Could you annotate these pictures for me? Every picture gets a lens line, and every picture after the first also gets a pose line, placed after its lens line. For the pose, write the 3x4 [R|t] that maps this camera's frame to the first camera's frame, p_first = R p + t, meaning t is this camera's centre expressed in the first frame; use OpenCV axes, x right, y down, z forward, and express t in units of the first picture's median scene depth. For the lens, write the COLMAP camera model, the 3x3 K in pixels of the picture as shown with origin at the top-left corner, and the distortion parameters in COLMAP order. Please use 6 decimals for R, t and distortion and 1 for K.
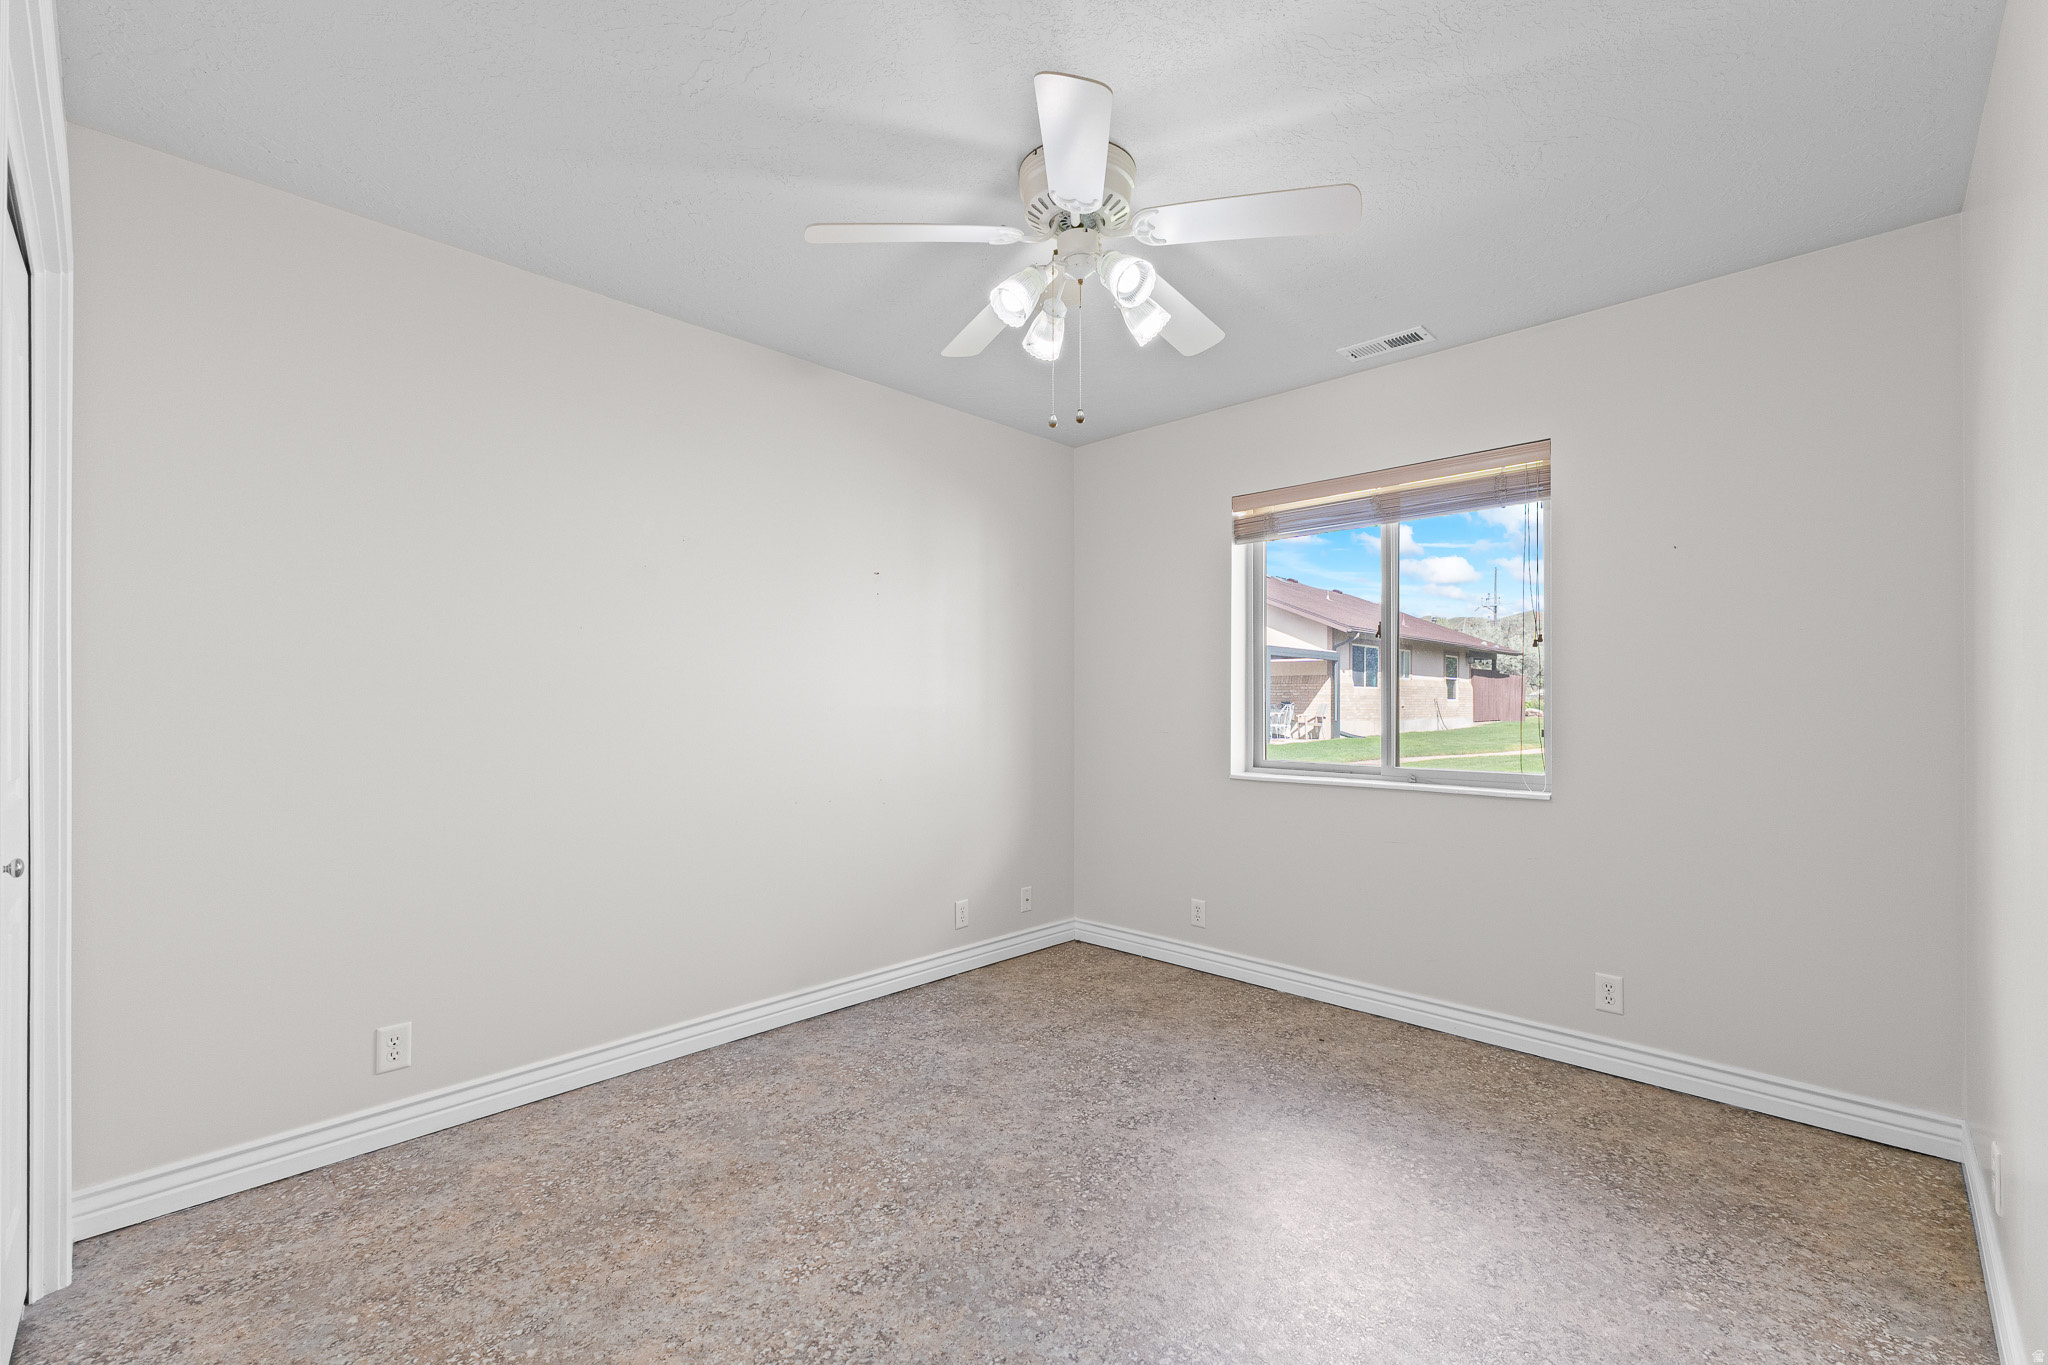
lens RADIAL K [[875.9, 0, 1025.4], [0, 875.9, 691.6], [0, 0, 1]] dist [0.018892, 0.000642]
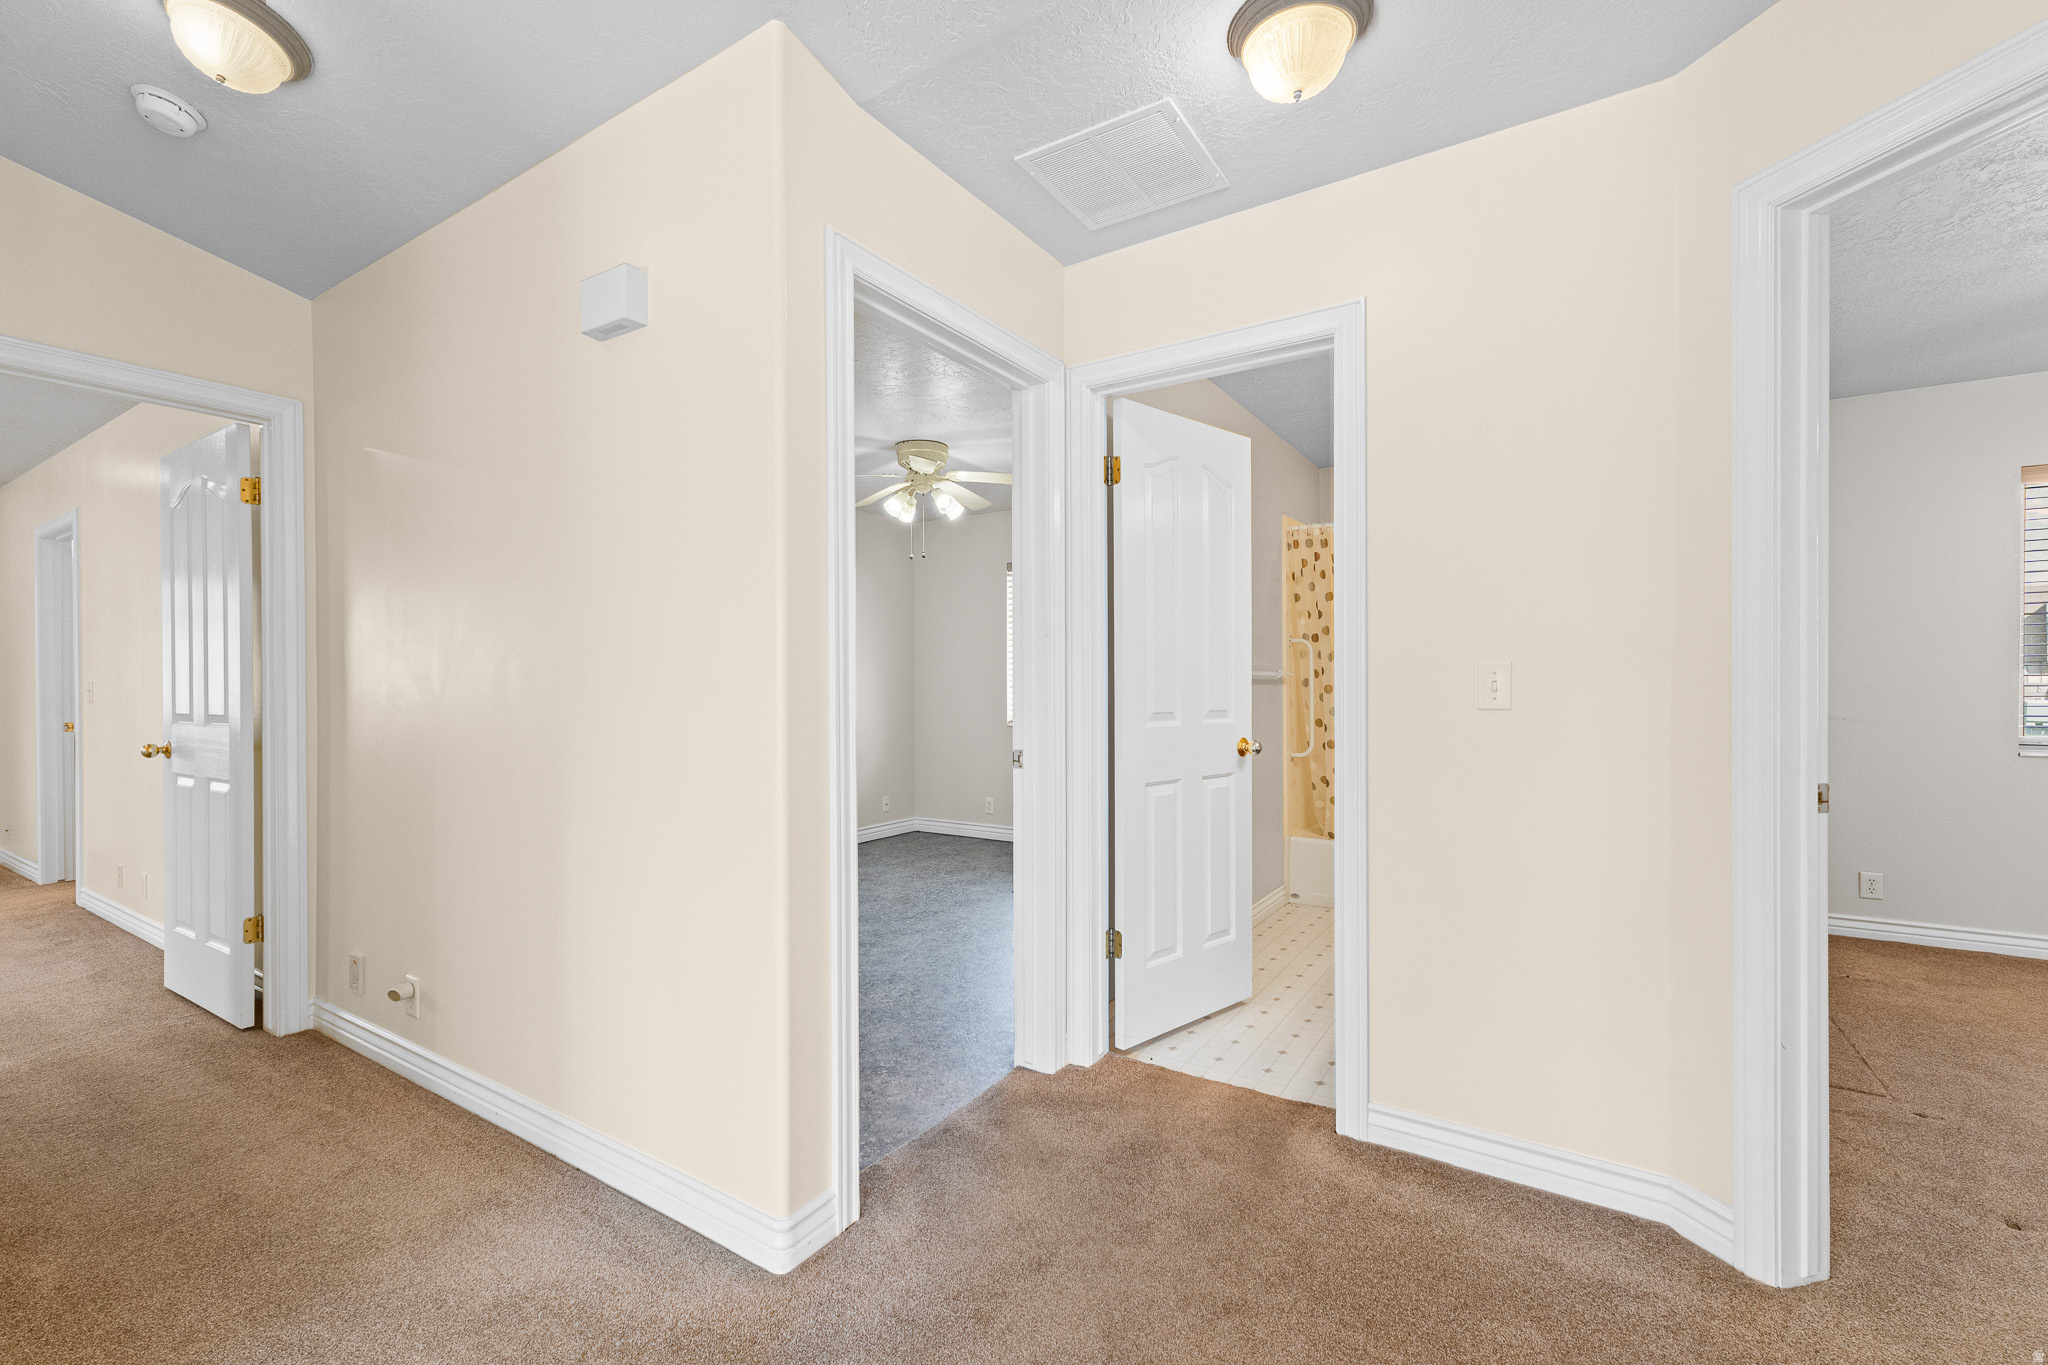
lens RADIAL K [[875.9, 0, 1022.0], [0, 875.9, 682.5], [0, 0, 1]] dist [0.018892, 0.000642]
pose [[0.980717, -0.007444, 0.195294, -0.072234], [0.005352, 0.999923, 0.011235, -0.005607], [-0.195362, -0.009973, 0.980680, -0.686924]]
